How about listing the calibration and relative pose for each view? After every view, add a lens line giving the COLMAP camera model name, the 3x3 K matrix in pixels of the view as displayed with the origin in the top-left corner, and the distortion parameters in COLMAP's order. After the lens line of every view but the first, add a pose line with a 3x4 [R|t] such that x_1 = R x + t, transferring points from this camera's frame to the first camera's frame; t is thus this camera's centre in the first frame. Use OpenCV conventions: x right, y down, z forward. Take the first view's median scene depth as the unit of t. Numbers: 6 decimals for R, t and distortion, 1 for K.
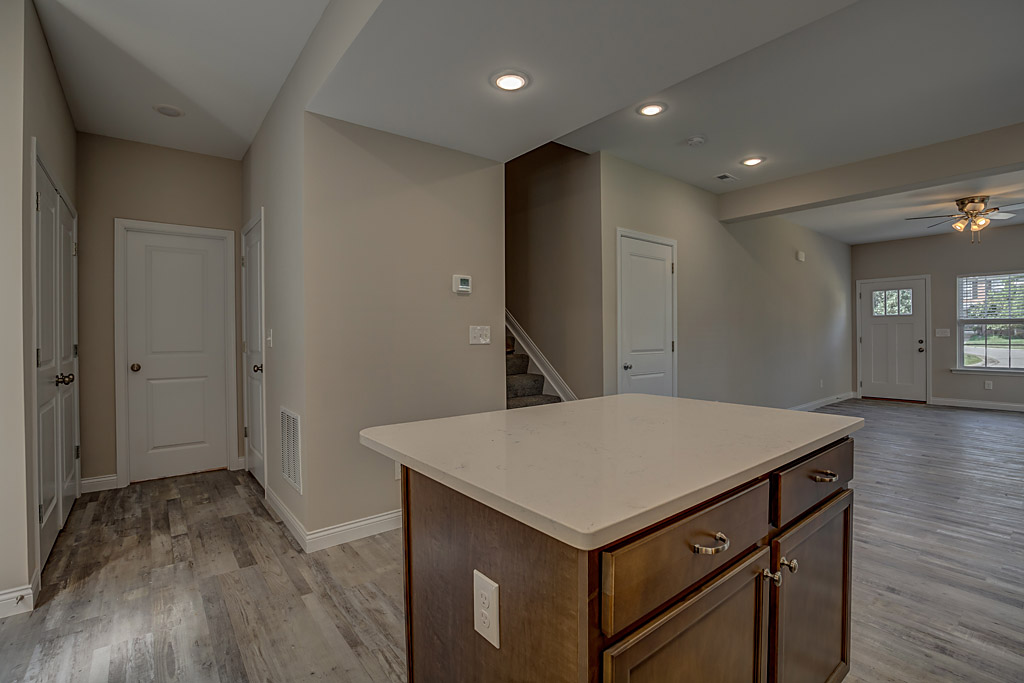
lens RADIAL K [[471.4, 0, 510.6], [0, 471.4, 333.5], [0, 0, 1]] dist [-0.029188, -0.000685]
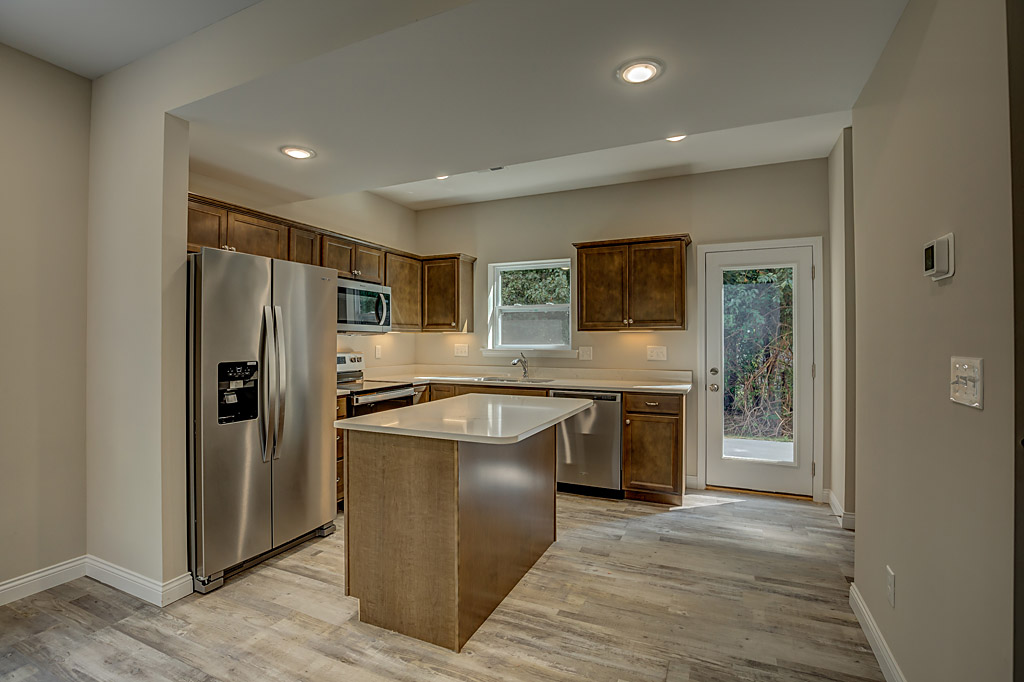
lens RADIAL K [[471.4, 0, 520.0], [0, 471.4, 339.9], [0, 0, 1]] dist [-0.029188, -0.000685]
pose [[-0.881145, 0.002973, -0.472837, 0.597488], [0.000355, 0.999984, 0.005626, -0.044798], [0.472846, 0.004789, -0.881132, 1.641972]]
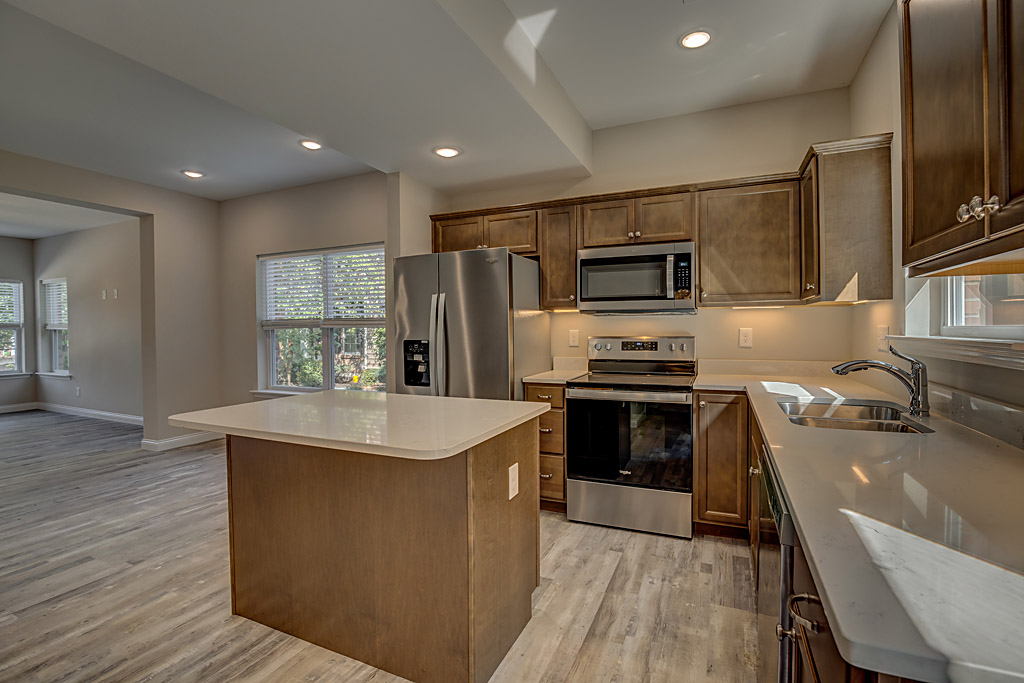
lens RADIAL K [[471.4, 0, 512.0], [0, 471.4, 338.8], [0, 0, 1]] dist [-0.029188, -0.000685]
pose [[-0.464286, -0.011817, 0.885607, -0.709499], [0.015589, 0.999647, 0.021511, -0.018066], [-0.885548, 0.023793, -0.463938, 0.790199]]
